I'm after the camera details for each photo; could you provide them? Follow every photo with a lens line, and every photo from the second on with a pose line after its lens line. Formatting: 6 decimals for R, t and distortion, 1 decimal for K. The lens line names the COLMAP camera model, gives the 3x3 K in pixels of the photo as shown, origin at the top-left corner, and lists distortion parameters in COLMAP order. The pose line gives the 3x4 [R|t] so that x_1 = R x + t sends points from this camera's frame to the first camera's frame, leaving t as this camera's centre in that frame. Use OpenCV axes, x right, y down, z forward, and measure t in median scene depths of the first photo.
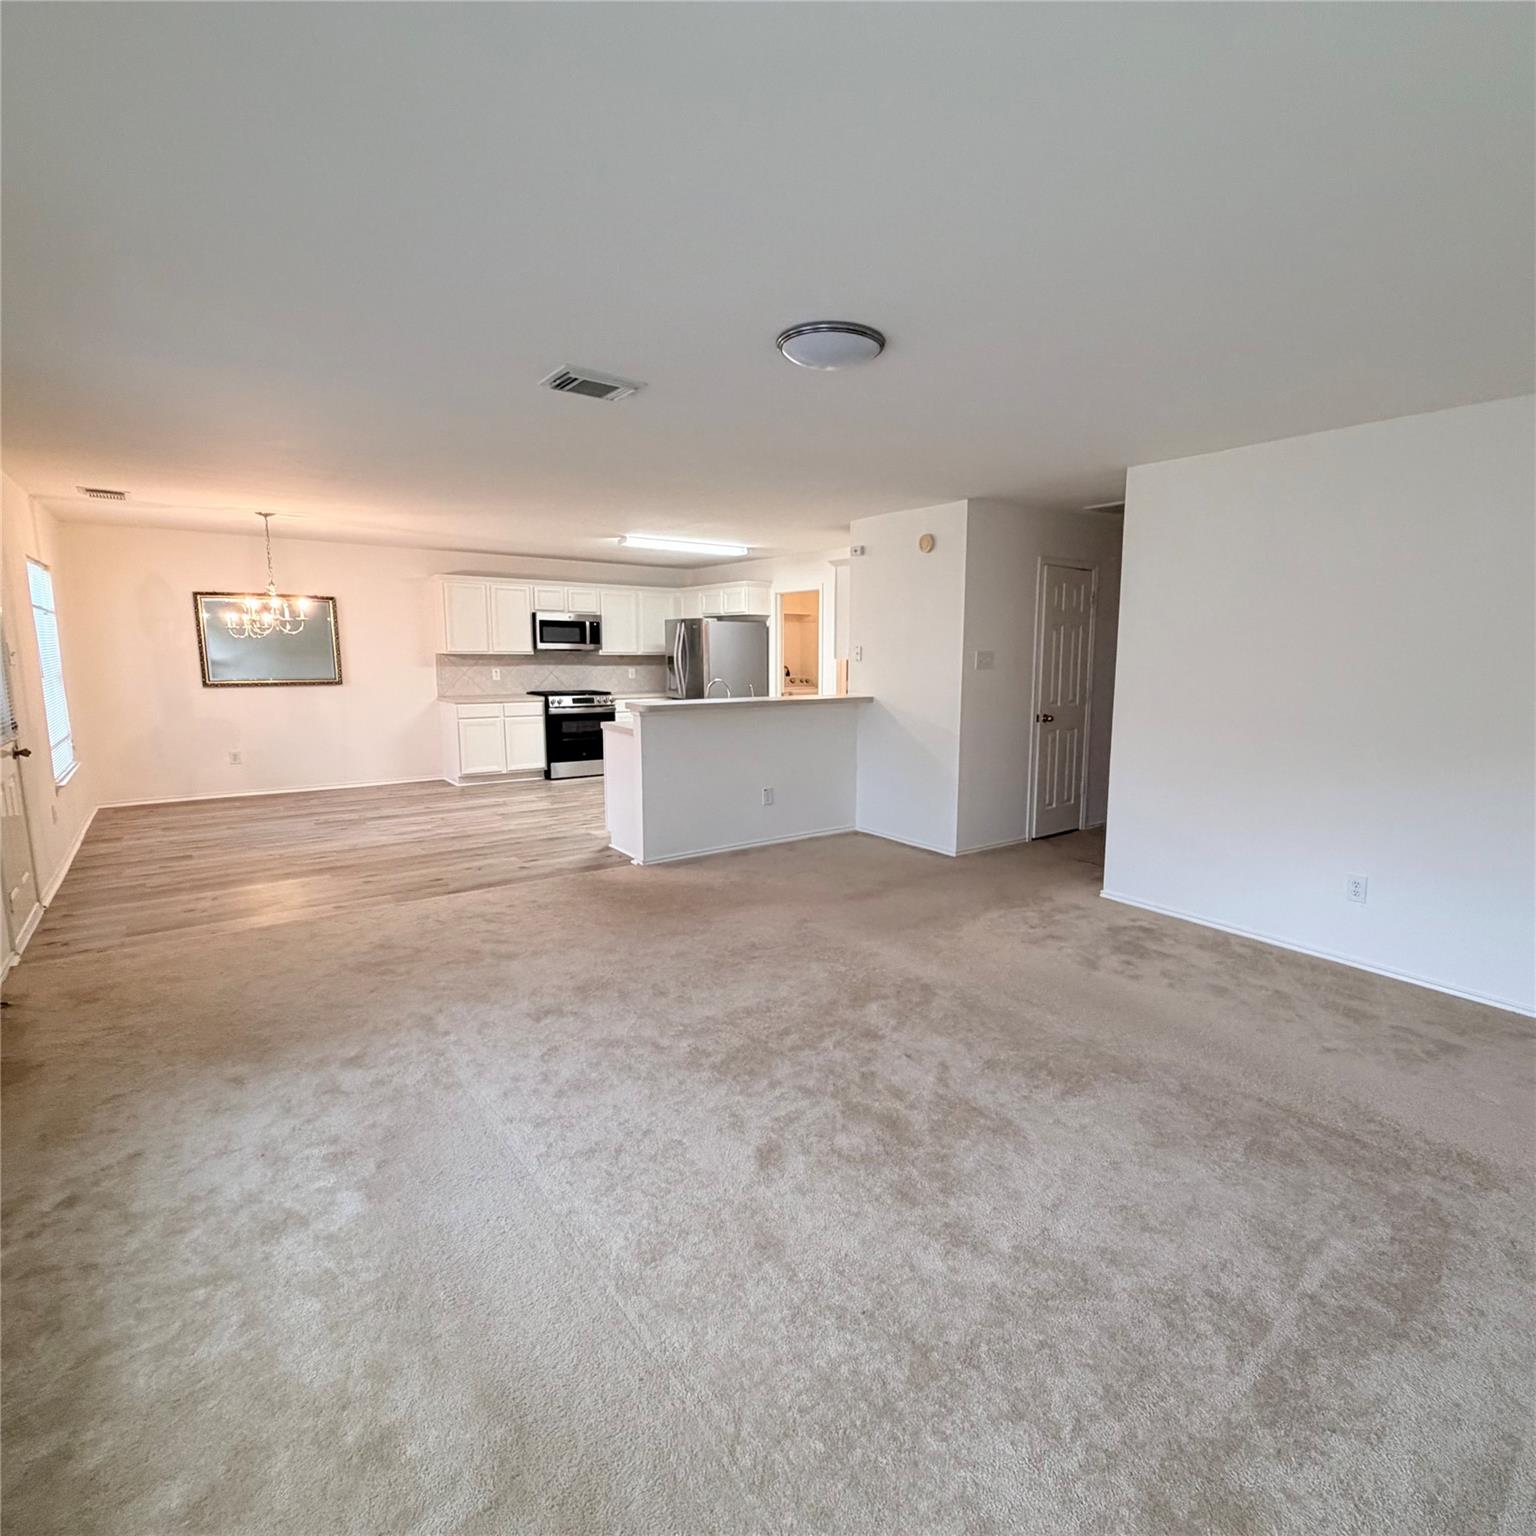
lens RADIAL K [[811.3, 0, 825.7], [0, 811.3, 769.6], [0, 0, 1]] dist [-0.000256, 0.000681]
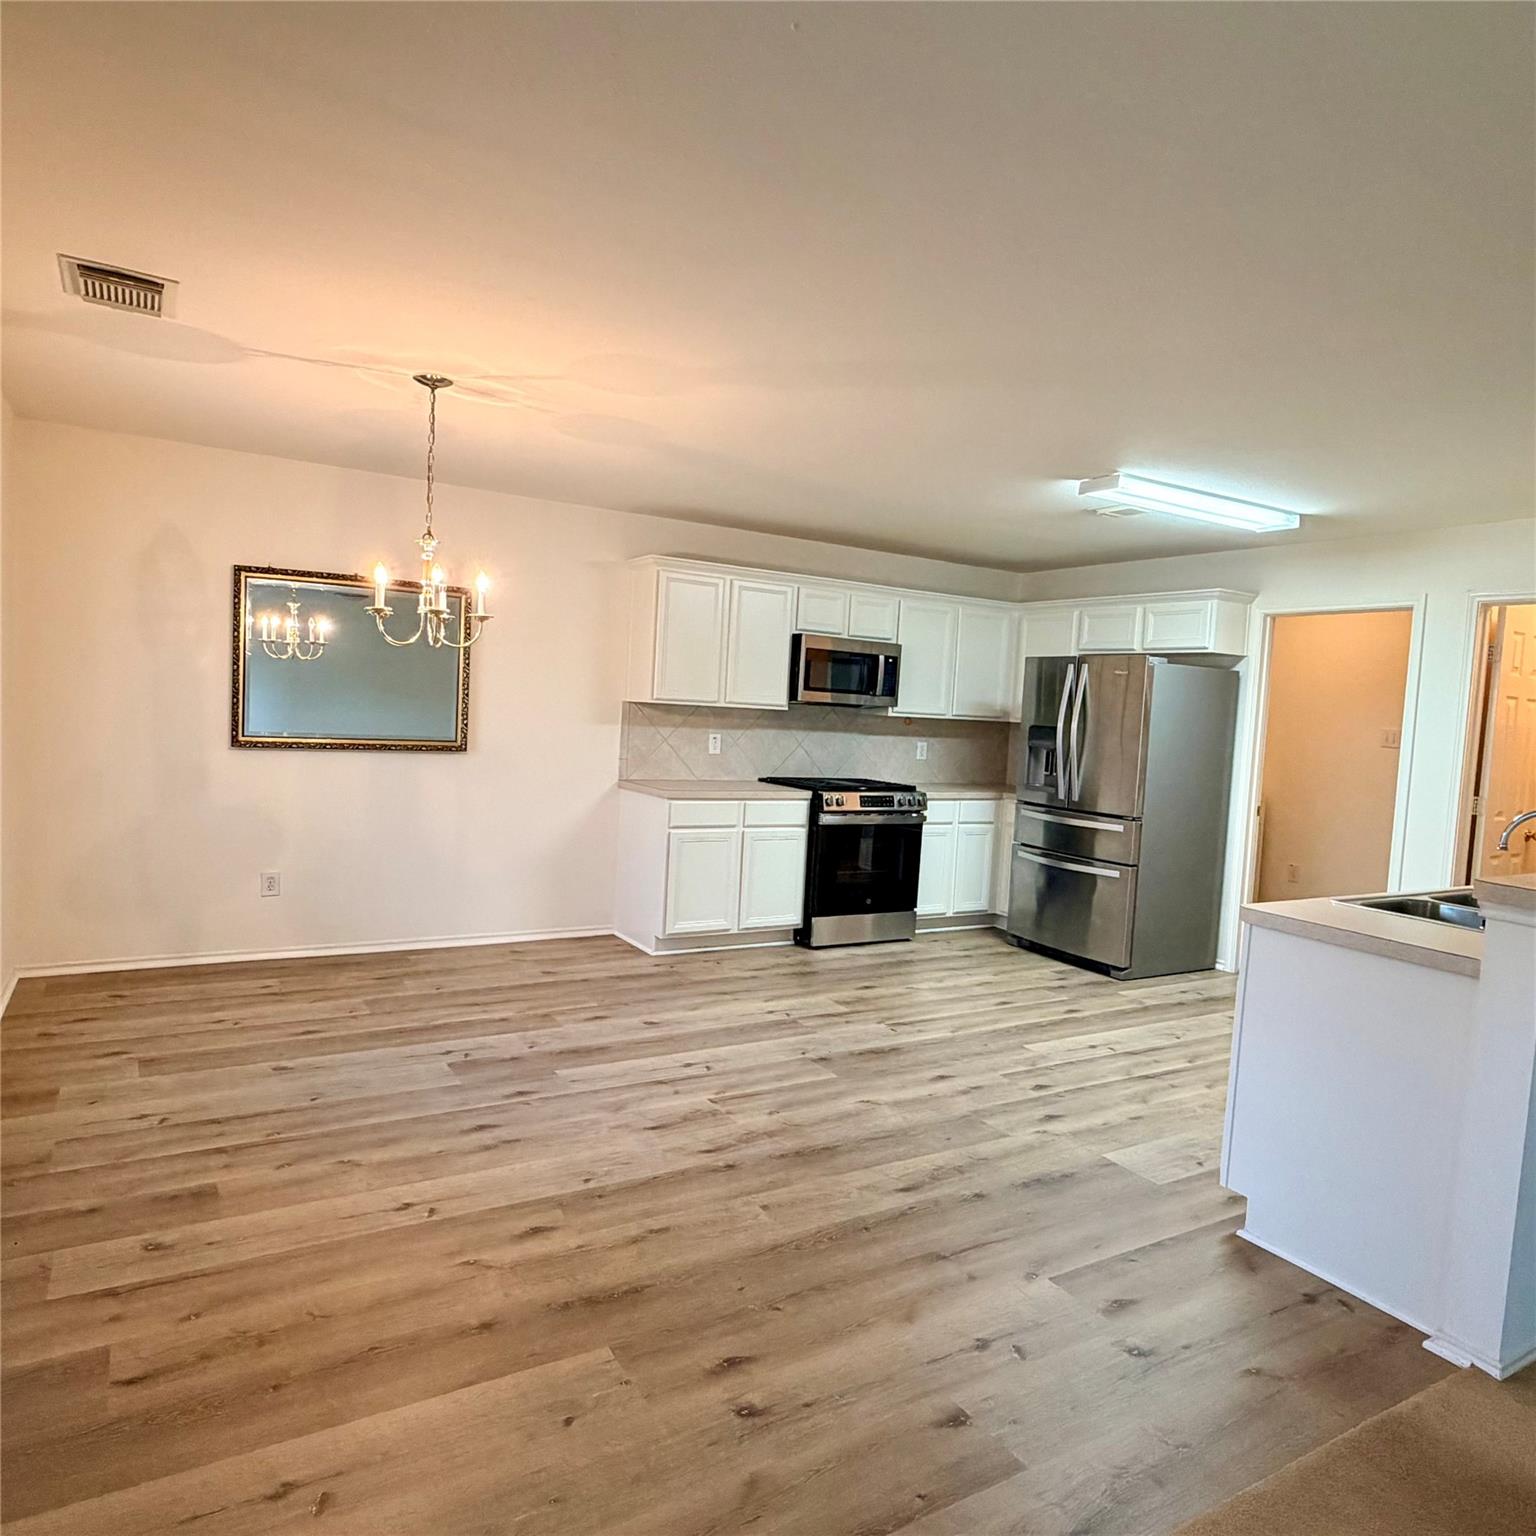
lens RADIAL K [[1034.8, 0, 767.9], [0, 1034.8, 768.9], [0, 0, 1]] dist [-0.009386, 0.000359]
pose [[0.991923, 0.051299, -0.116005, -0.438532], [-0.061503, 0.994381, -0.086162, -0.065256], [0.110933, 0.092601, 0.989504, 0.484526]]
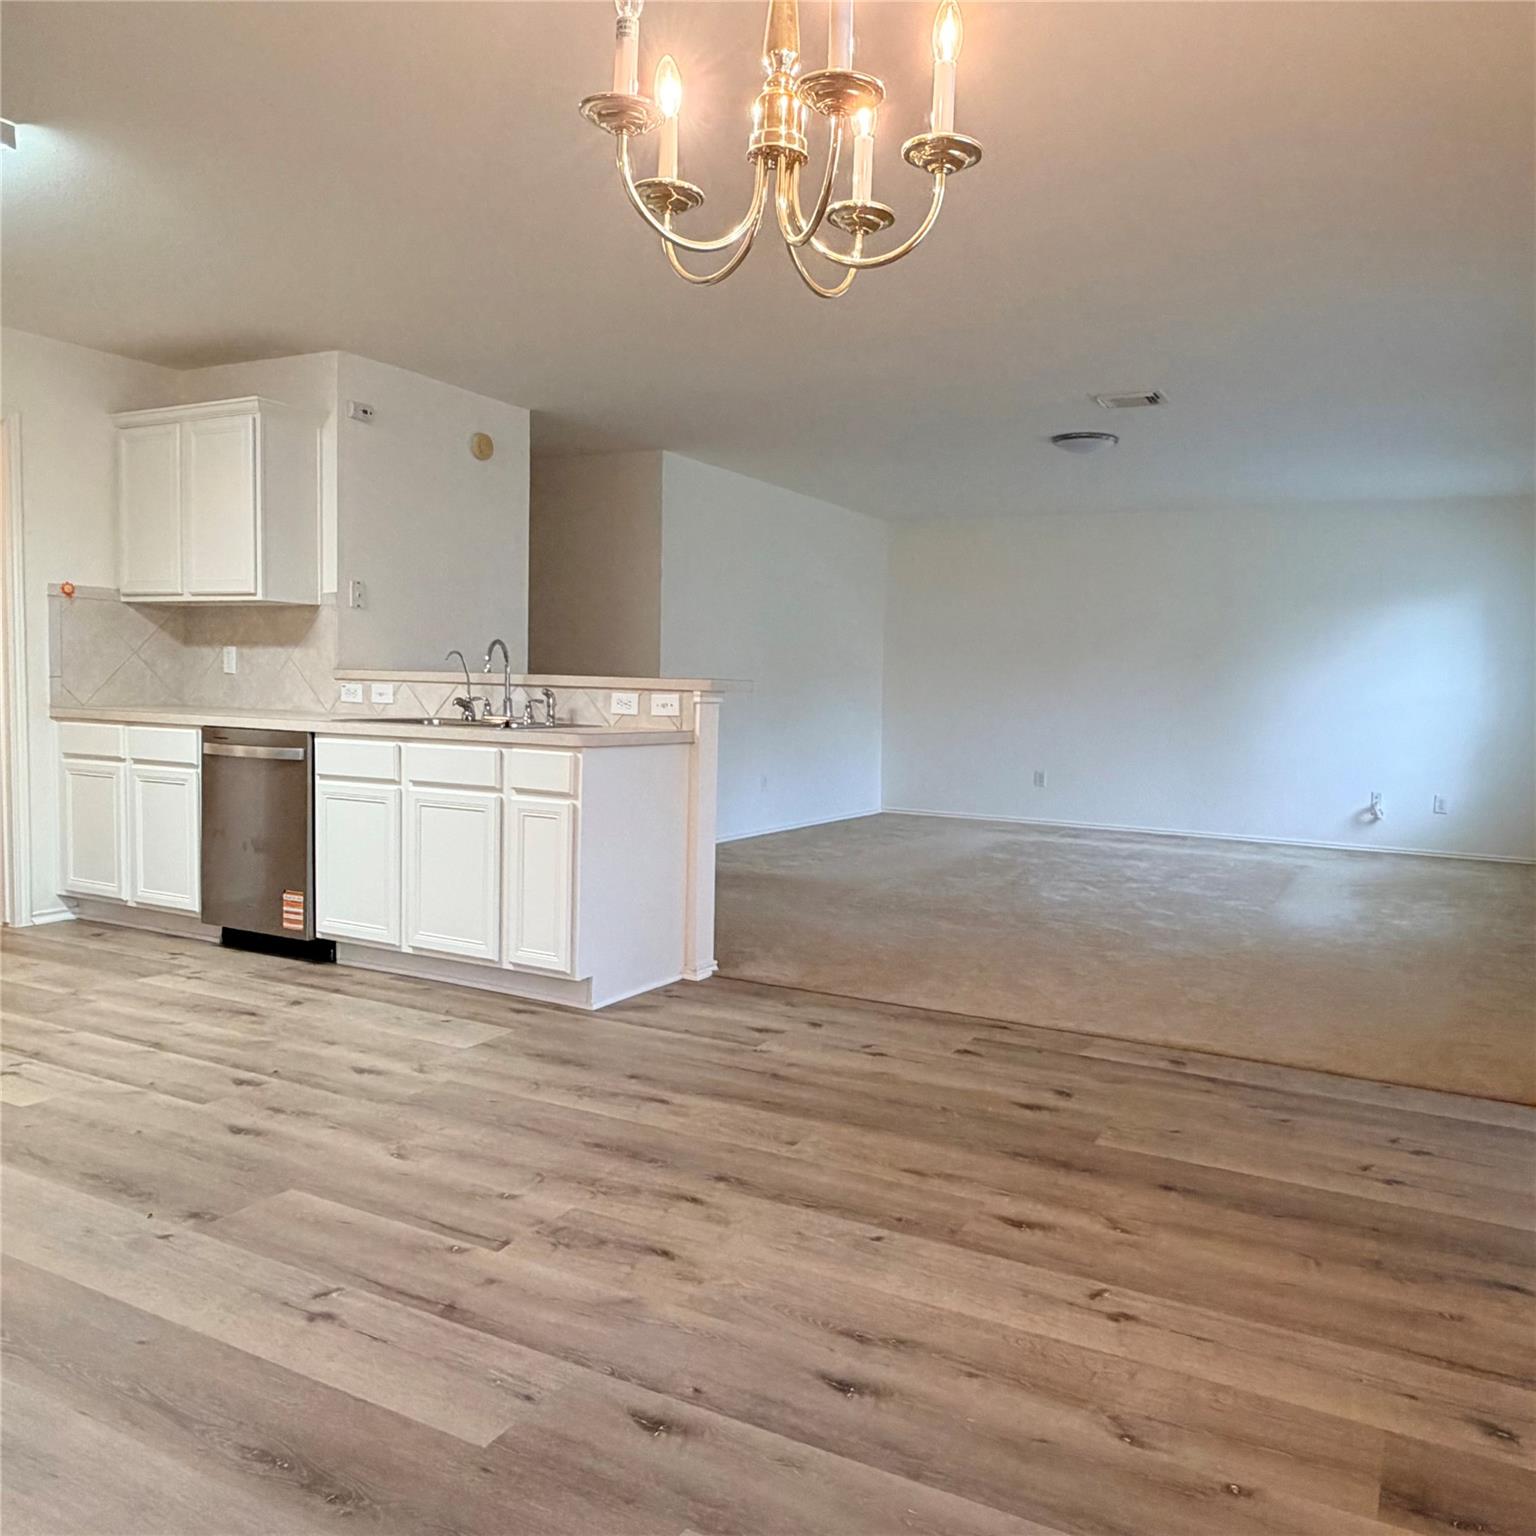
lens RADIAL K [[1251.7, 0, 773.9], [0, 1251.7, 769.9], [0, 0, 1]] dist [-0.003155, -0.014072]
pose [[-0.402047, -0.084322, 0.911728, -0.927849], [0.104458, 0.985025, 0.137163, -0.121088], [-0.909641, 0.150383, -0.387219, 1.157717]]
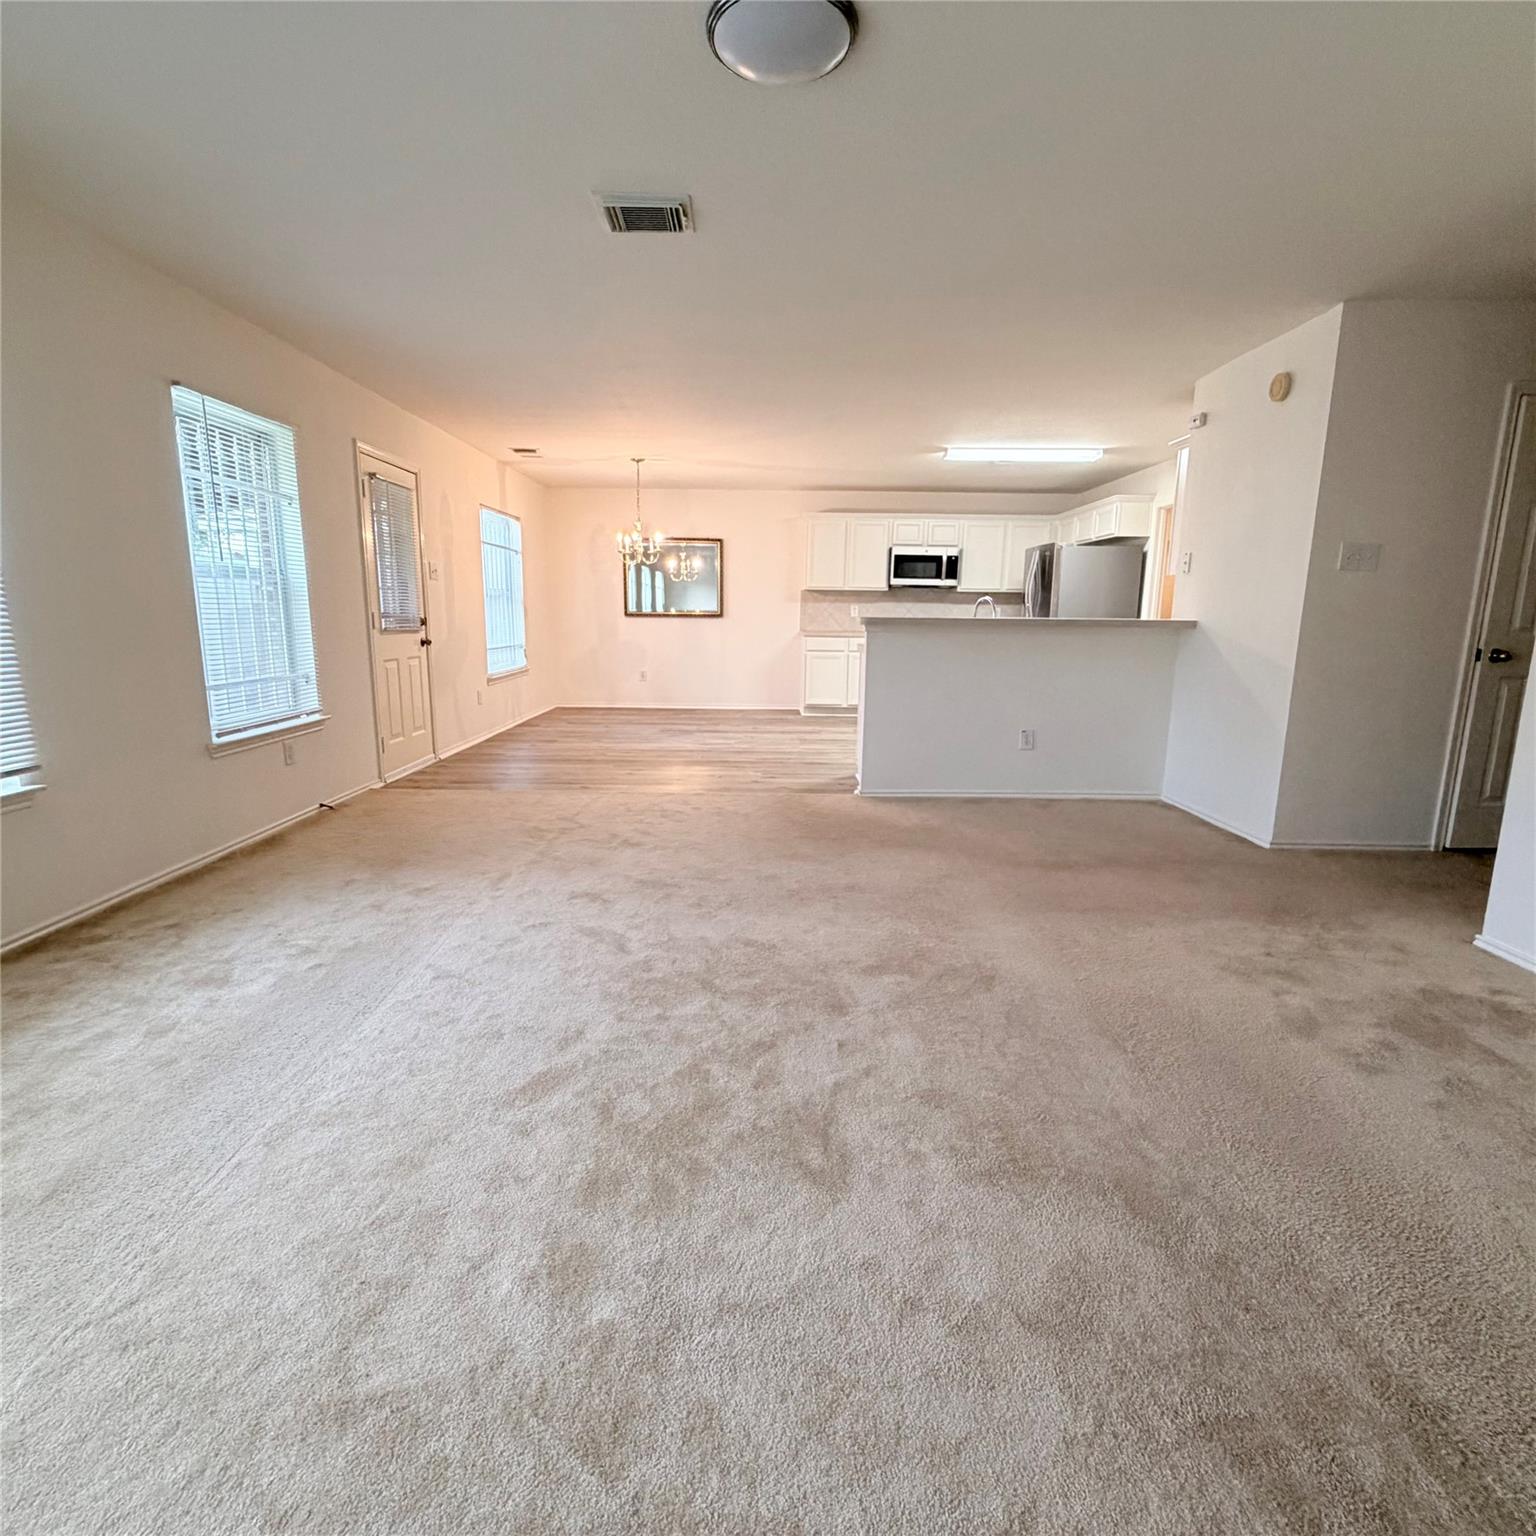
lens RADIAL K [[811.3, 0, 763.9], [0, 811.3, 771.7], [0, 0, 1]] dist [-0.000256, 0.000681]
pose [[0.789854, 0.118252, -0.601786, 0.214390], [-0.094255, 0.992984, 0.071412, 0.031757], [0.606009, 0.000317, 0.795458, 0.182053]]
